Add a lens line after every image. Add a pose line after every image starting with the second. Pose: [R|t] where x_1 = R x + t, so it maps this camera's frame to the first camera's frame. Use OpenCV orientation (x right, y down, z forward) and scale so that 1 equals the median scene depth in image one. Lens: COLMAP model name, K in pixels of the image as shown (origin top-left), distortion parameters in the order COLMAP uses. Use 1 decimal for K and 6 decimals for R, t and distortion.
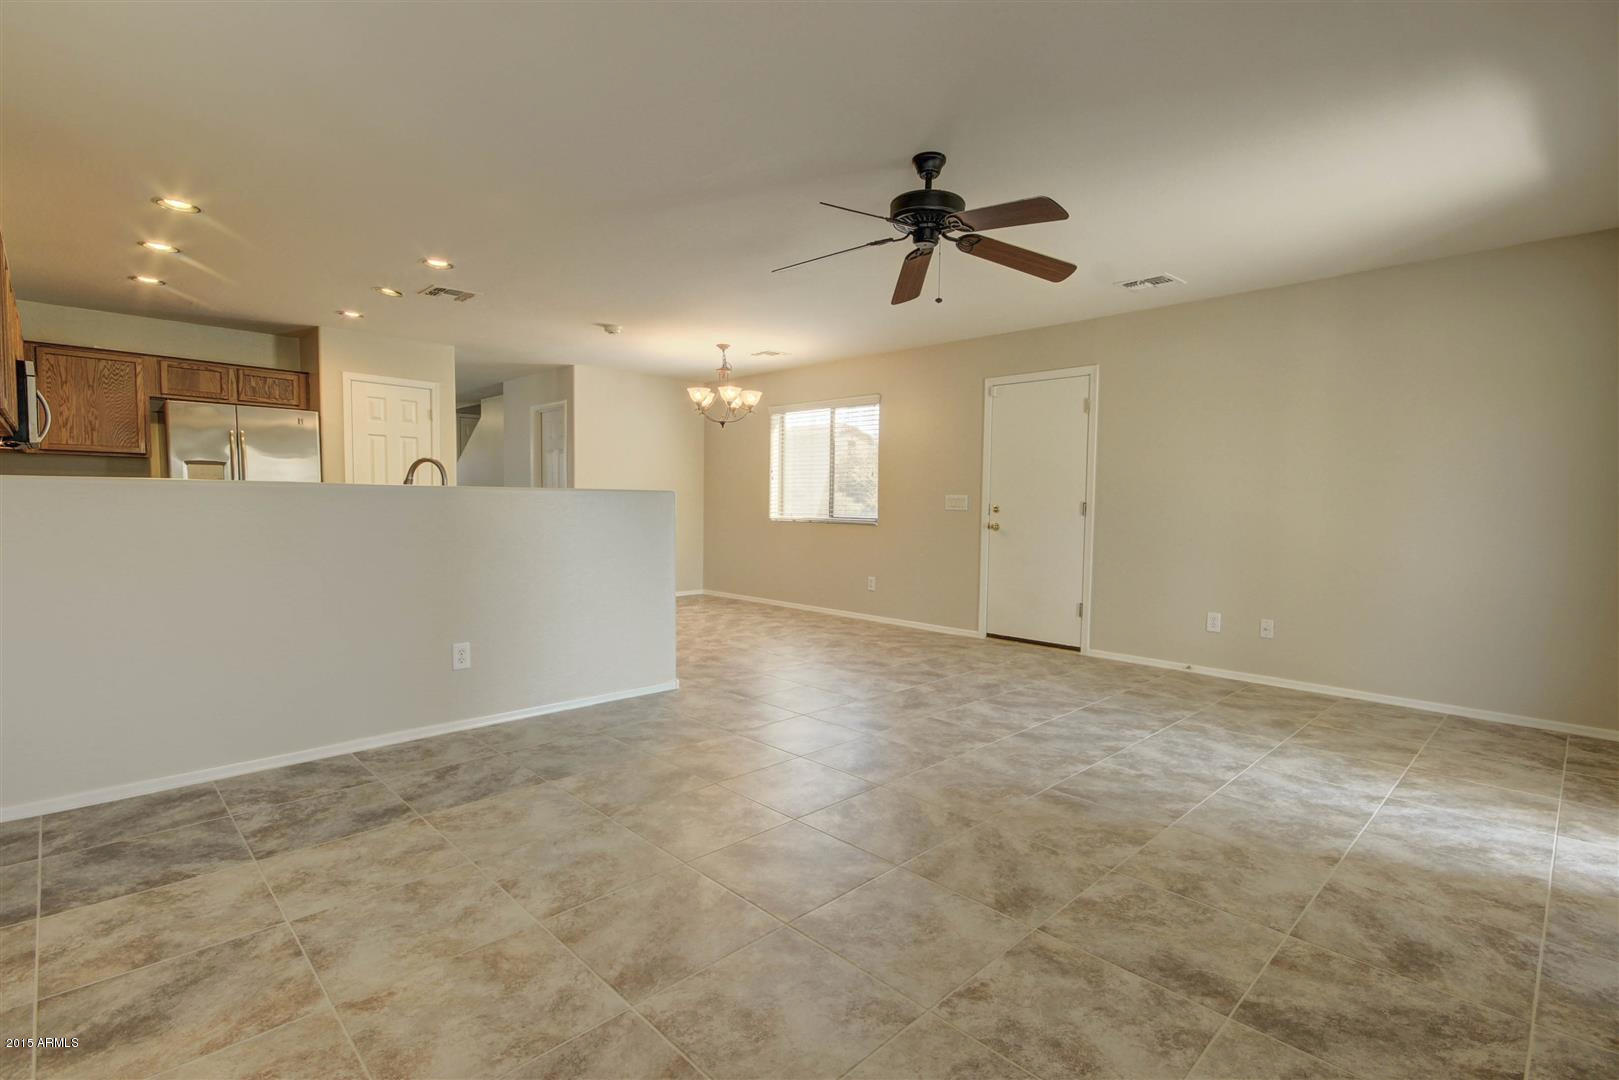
lens RADIAL K [[758.9, 0, 822.4], [0, 758.9, 541.2], [0, 0, 1]] dist [0.015427, 0.000292]
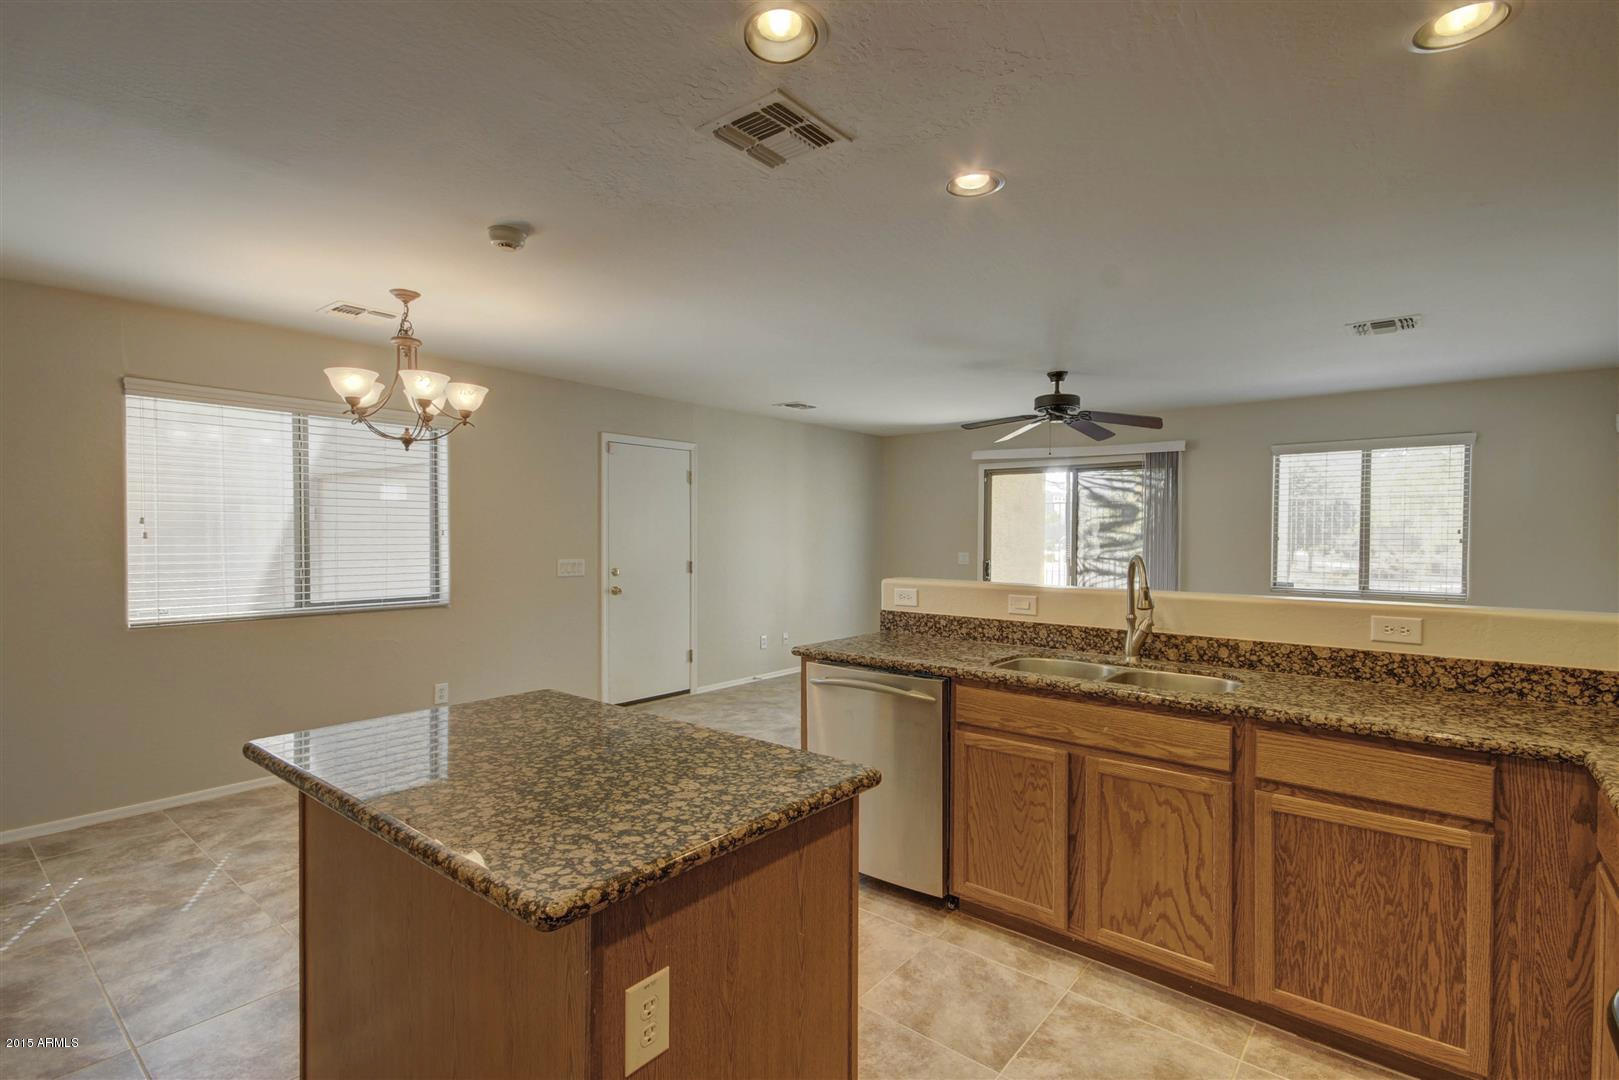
lens RADIAL K [[762.4, 0, 817.1], [0, 762.4, 536.2], [0, 0, 1]] dist [0.004415, 0.001693]
pose [[-0.105849, -0.020909, 0.994162, -0.720077], [0.049019, 0.998454, 0.026218, -0.096553], [-0.993173, 0.051508, -0.104660, 0.824793]]
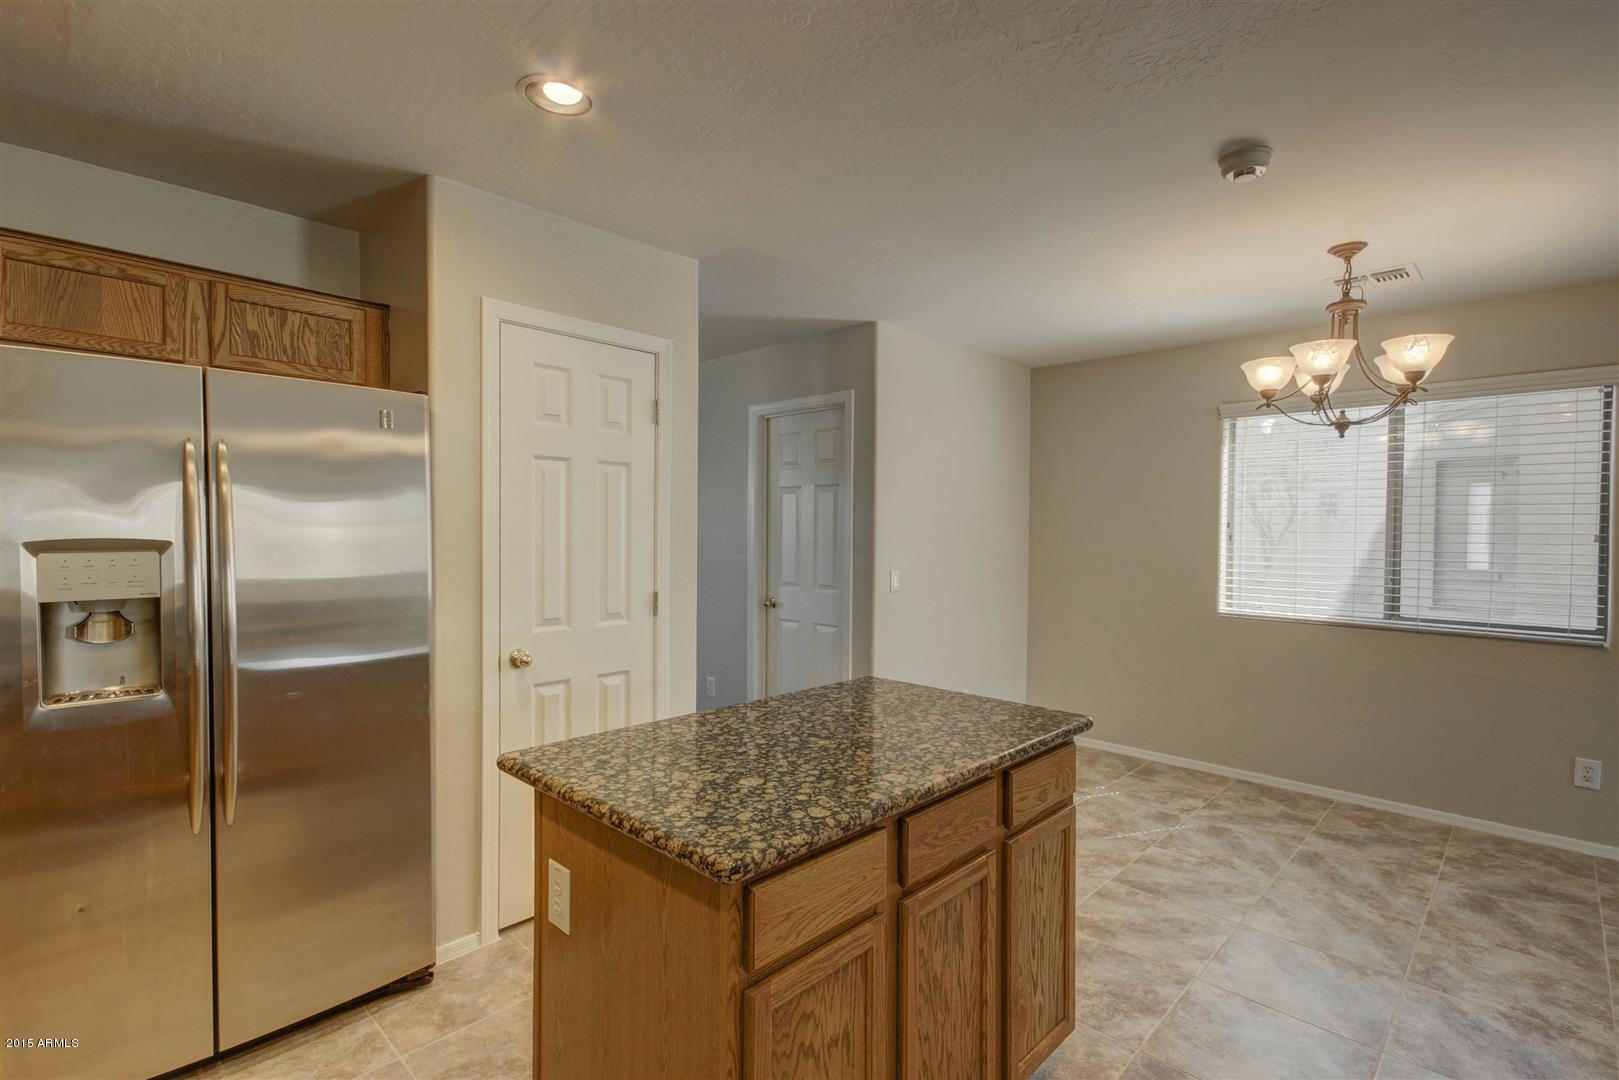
lens RADIAL K [[762.4, 0, 815.5], [0, 762.4, 539.0], [0, 0, 1]] dist [0.004415, 0.001693]
pose [[0.999555, -0.006095, 0.029191, -0.469788], [0.007215, 0.999236, -0.038422, -0.081947], [-0.028934, 0.038615, 0.998835, 0.610237]]
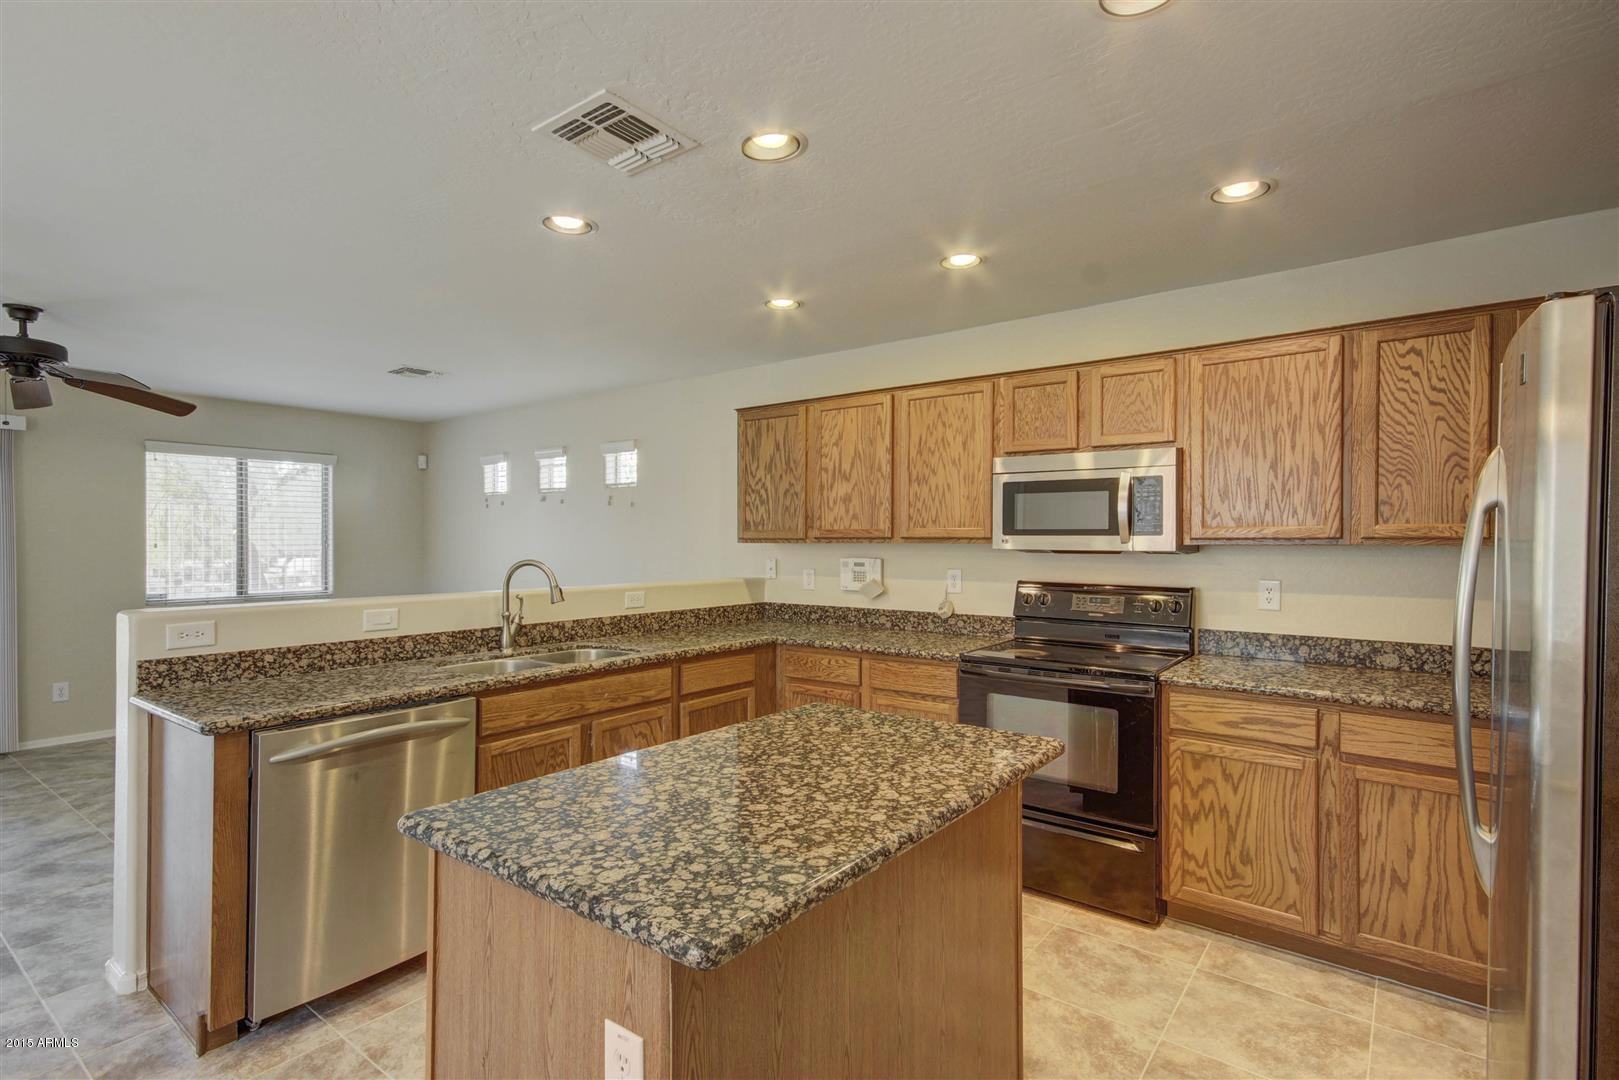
lens RADIAL K [[803.1, 0, 816.8], [0, 803.1, 539.8], [0, 0, 1]] dist [-0.001501, 0.000565]
pose [[-0.989268, -0.015470, -0.145289, -0.429354], [-0.023517, 0.998273, 0.053834, -0.111530], [0.144205, 0.056673, -0.987924, 1.147812]]
